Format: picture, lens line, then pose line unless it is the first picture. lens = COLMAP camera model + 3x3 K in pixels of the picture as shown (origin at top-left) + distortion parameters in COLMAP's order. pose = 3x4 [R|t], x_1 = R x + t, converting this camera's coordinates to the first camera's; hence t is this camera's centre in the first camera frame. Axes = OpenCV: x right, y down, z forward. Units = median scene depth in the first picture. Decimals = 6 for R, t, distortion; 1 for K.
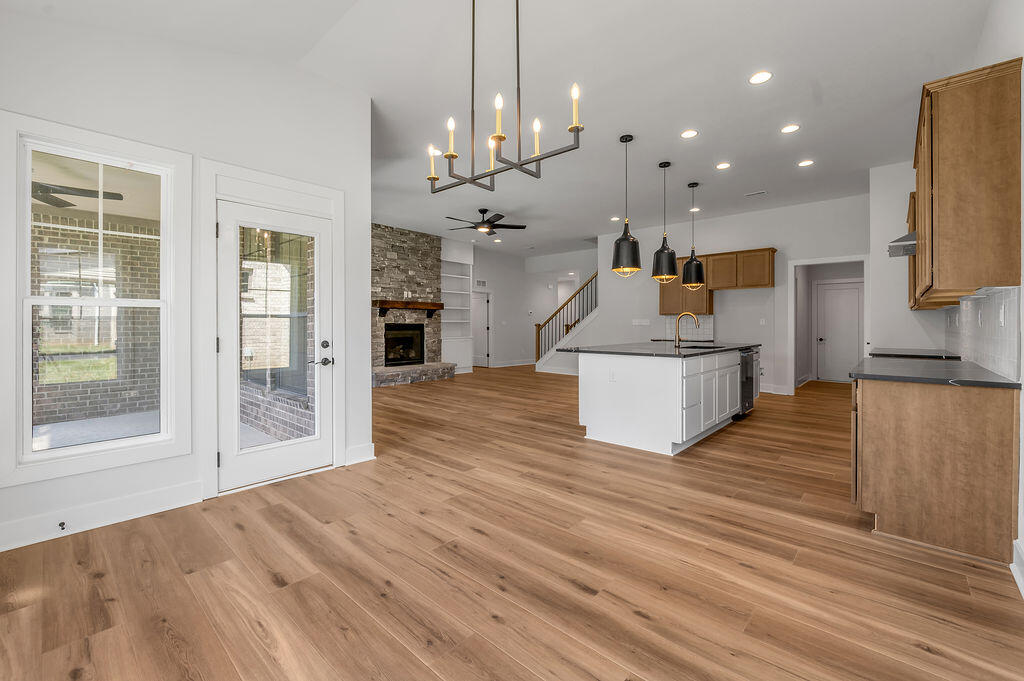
lens RADIAL K [[427.6, 0, 512.5], [0, 427.6, 323.8], [0, 0, 1]] dist [0.000655, -0.000094]
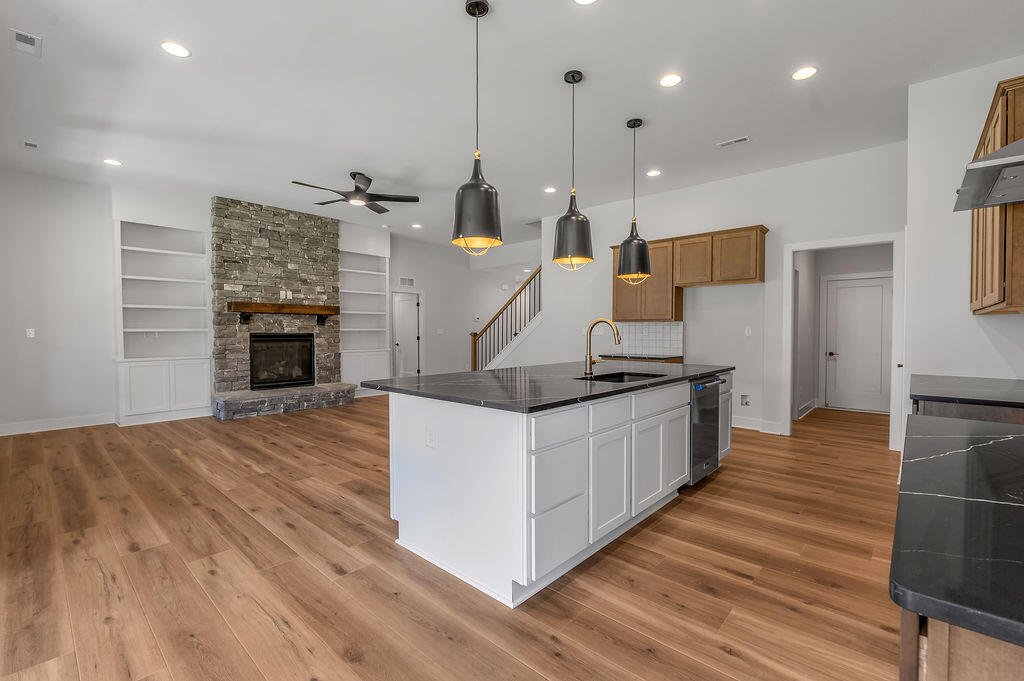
lens RADIAL K [[446.0, 0, 512.0], [0, 446.0, 340.5], [0, 0, 1]] dist [-0.000869, -0.000043]
pose [[0.999987, -0.000883, -0.005109, 0.165181], [0.001005, 0.999713, 0.023940, -0.006140], [0.005086, -0.023945, 0.999700, 0.215100]]
